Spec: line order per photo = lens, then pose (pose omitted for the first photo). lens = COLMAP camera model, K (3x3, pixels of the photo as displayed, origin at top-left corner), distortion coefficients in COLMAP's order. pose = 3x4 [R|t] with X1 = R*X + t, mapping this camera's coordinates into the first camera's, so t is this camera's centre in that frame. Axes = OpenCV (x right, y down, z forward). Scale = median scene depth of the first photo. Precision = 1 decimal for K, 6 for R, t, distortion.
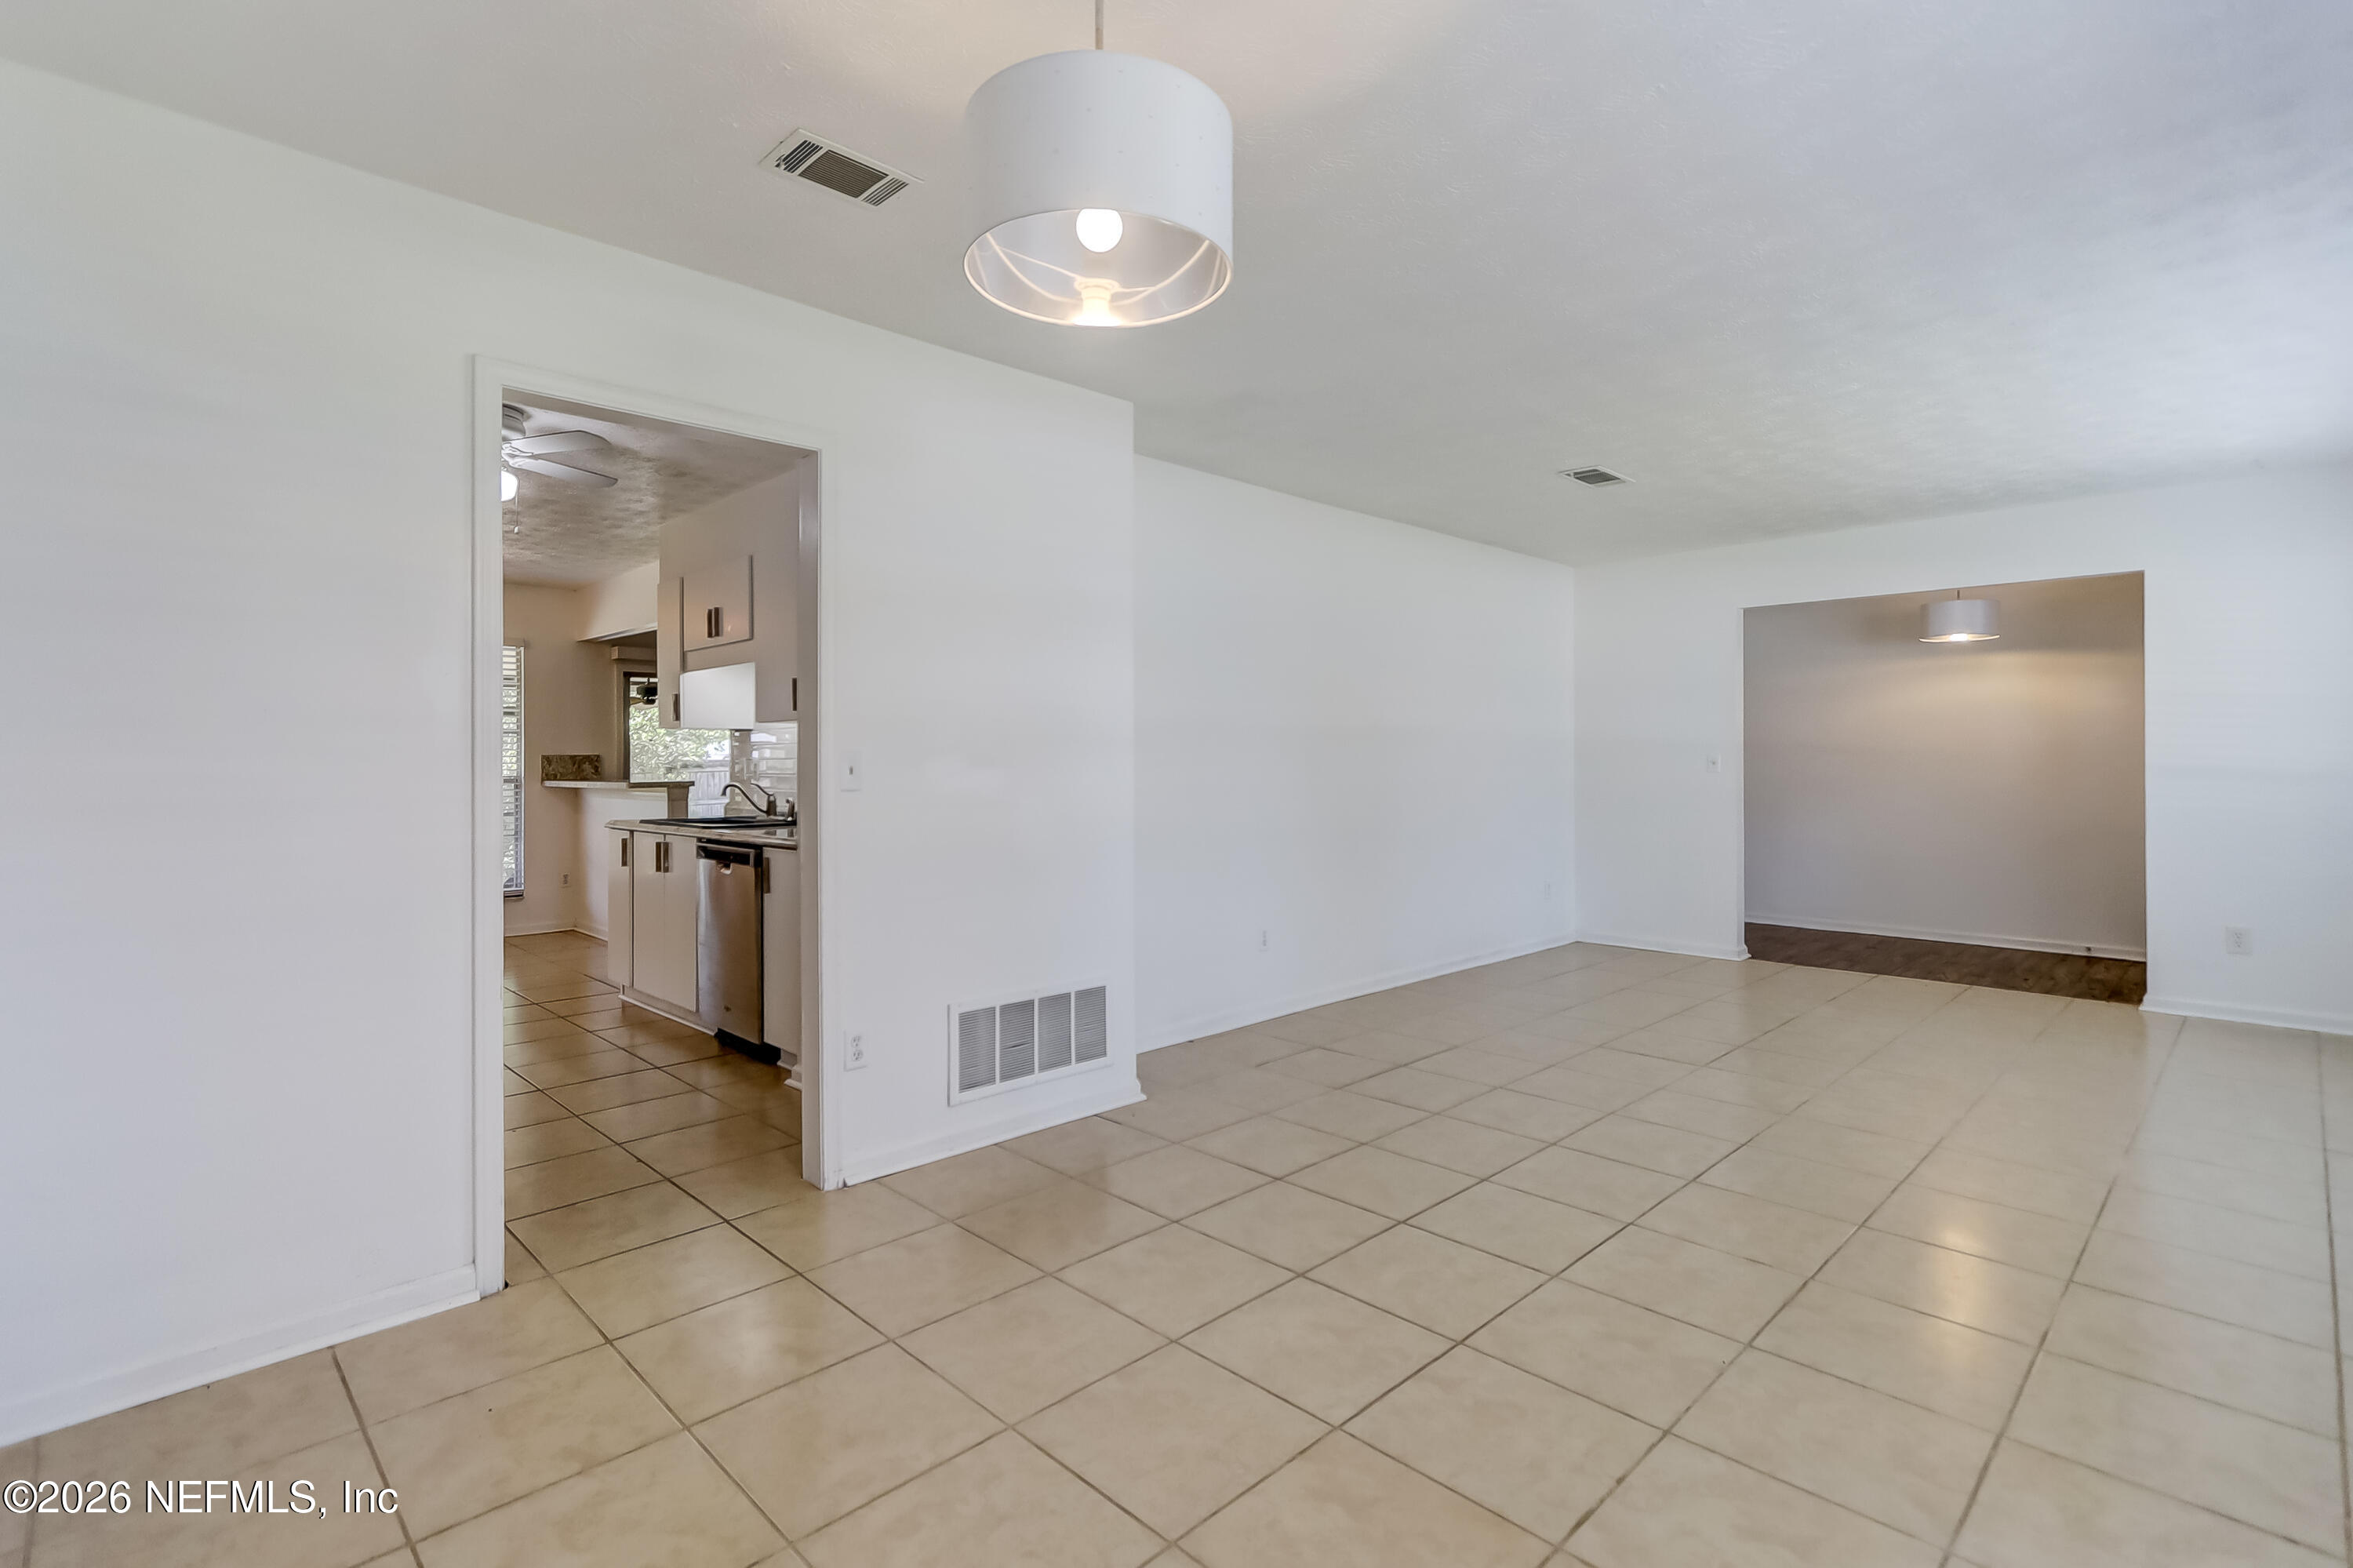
lens RADIAL K [[1103.5, 0, 1175.5], [0, 1103.5, 767.2], [0, 0, 1]] dist [0.012945, 0.000448]
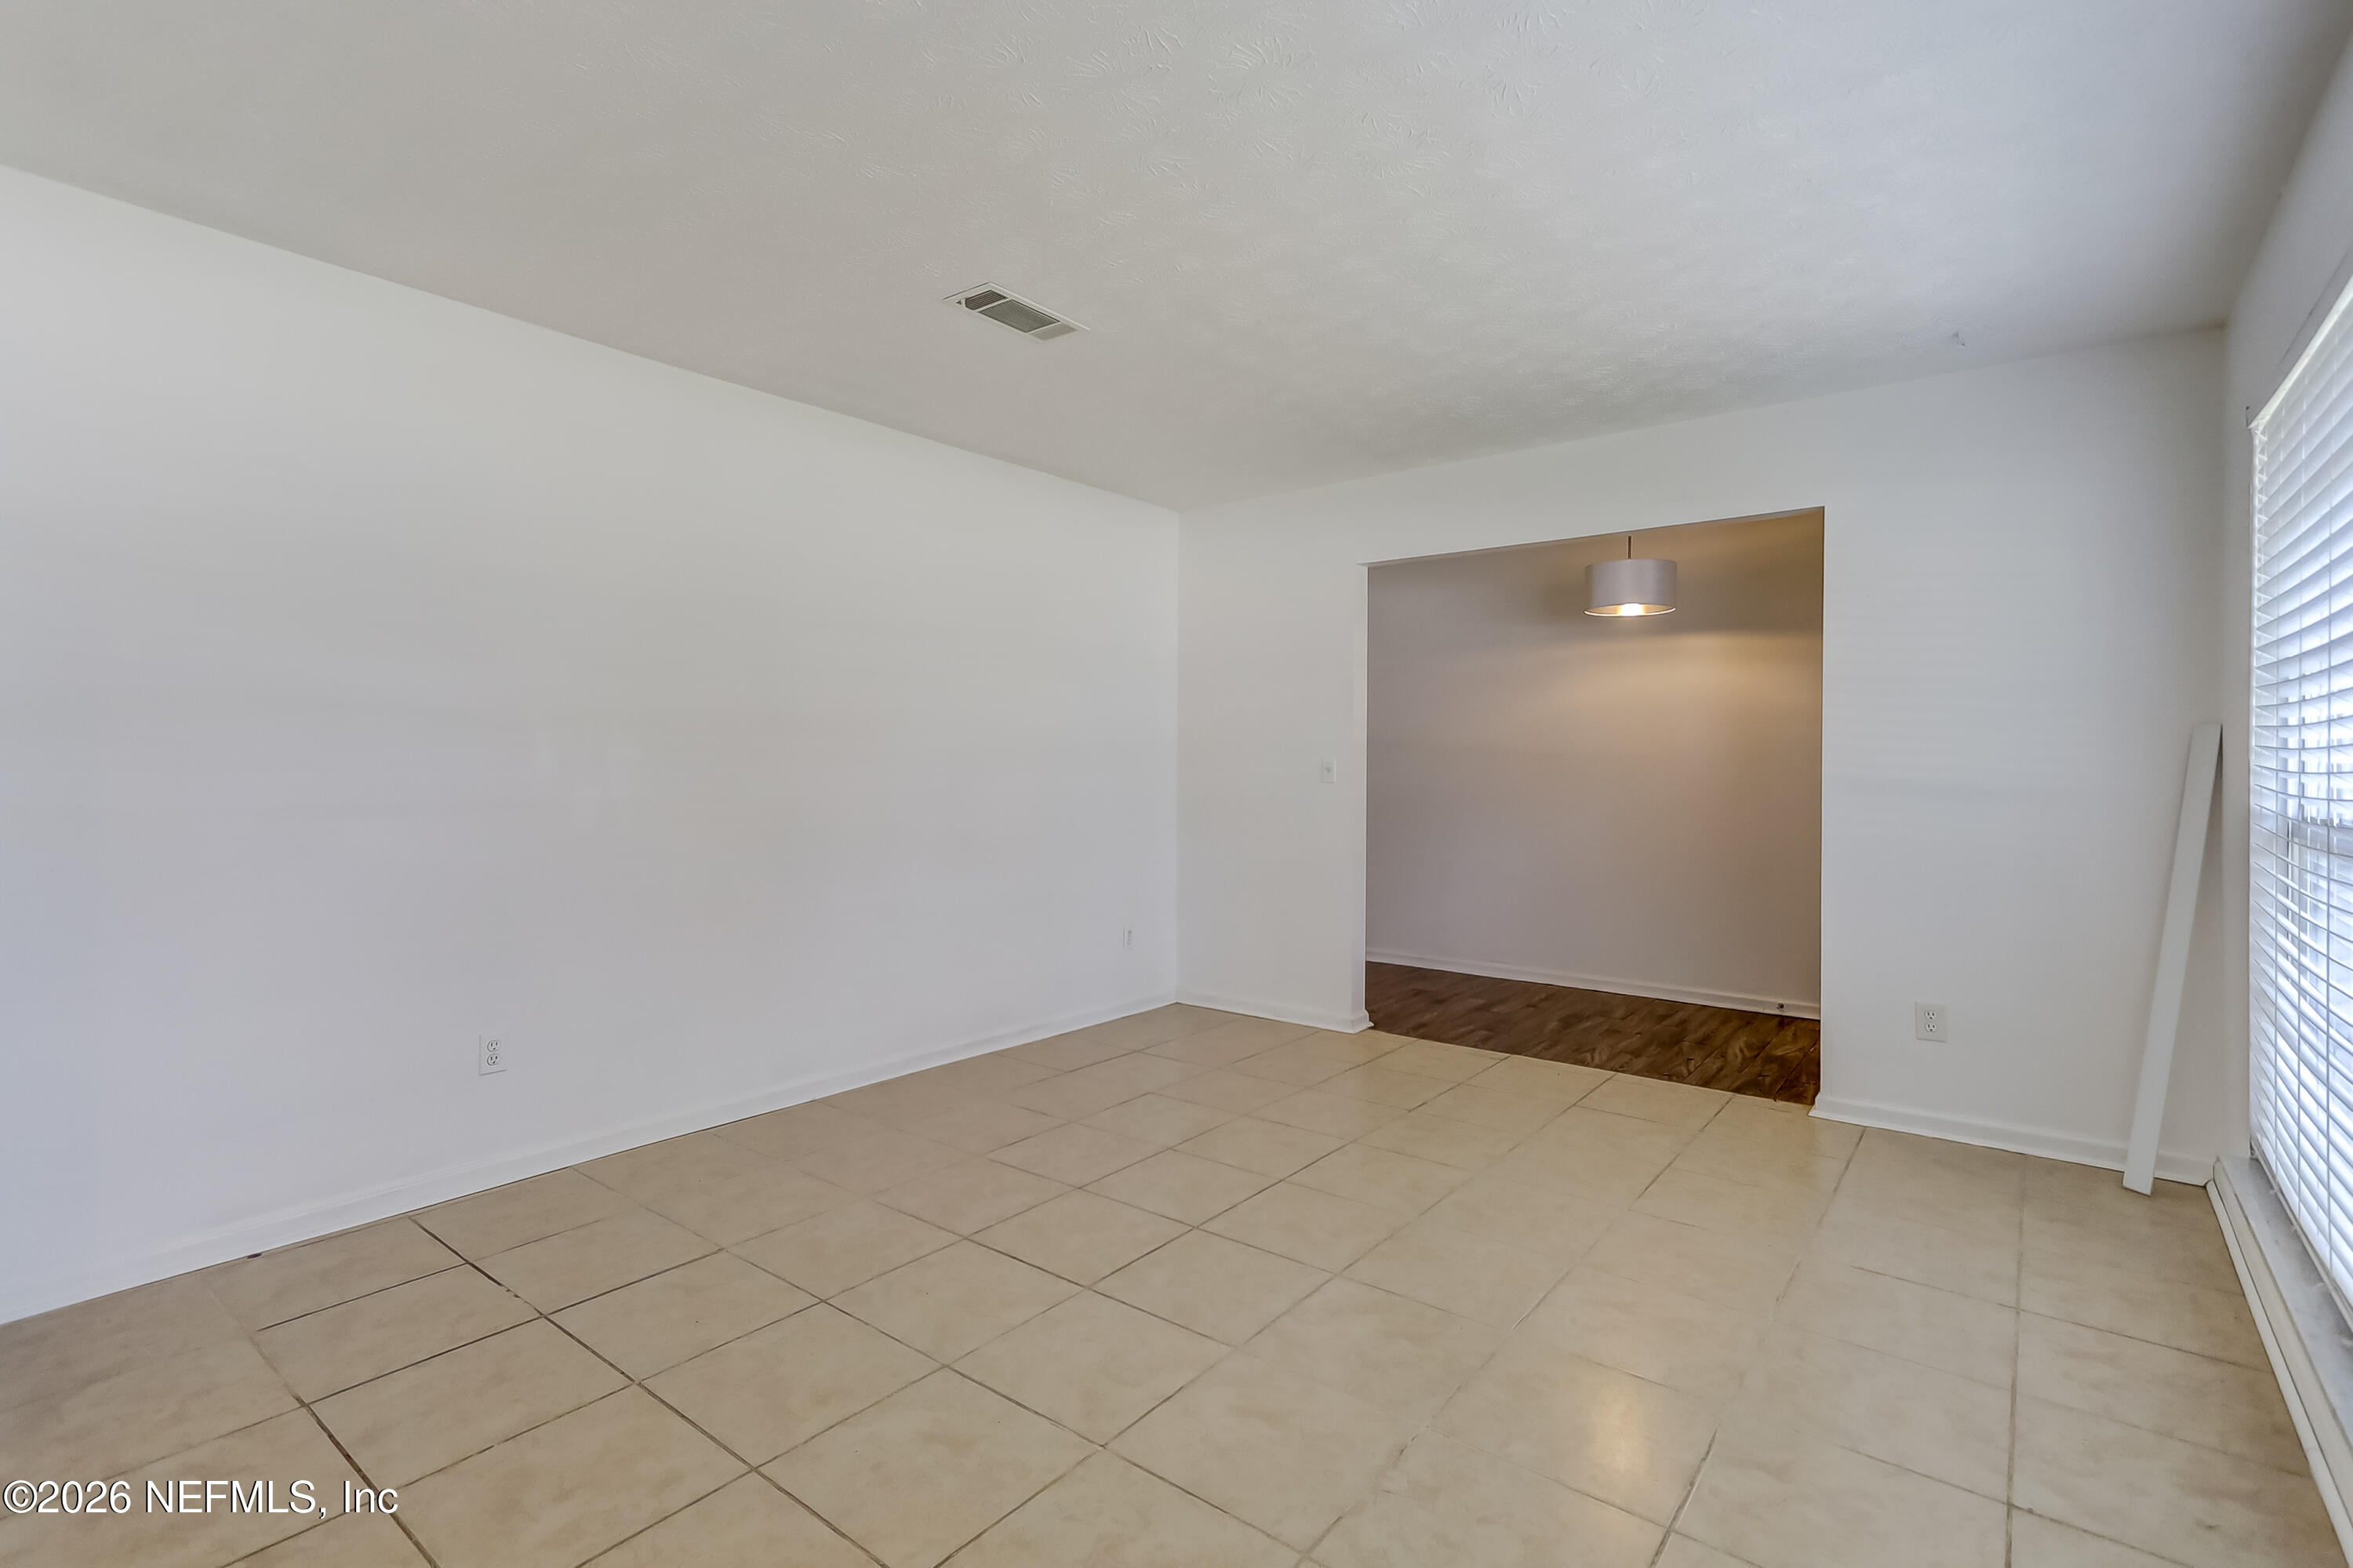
lens RADIAL K [[1103.5, 0, 1166.5], [0, 1103.5, 780.0], [0, 0, 1]] dist [0.012945, 0.000448]
pose [[0.992629, 0.006006, 0.121045, 0.337874], [-0.007099, 0.999938, 0.008598, -0.002772], [-0.120986, -0.009394, 0.992610, 0.315672]]
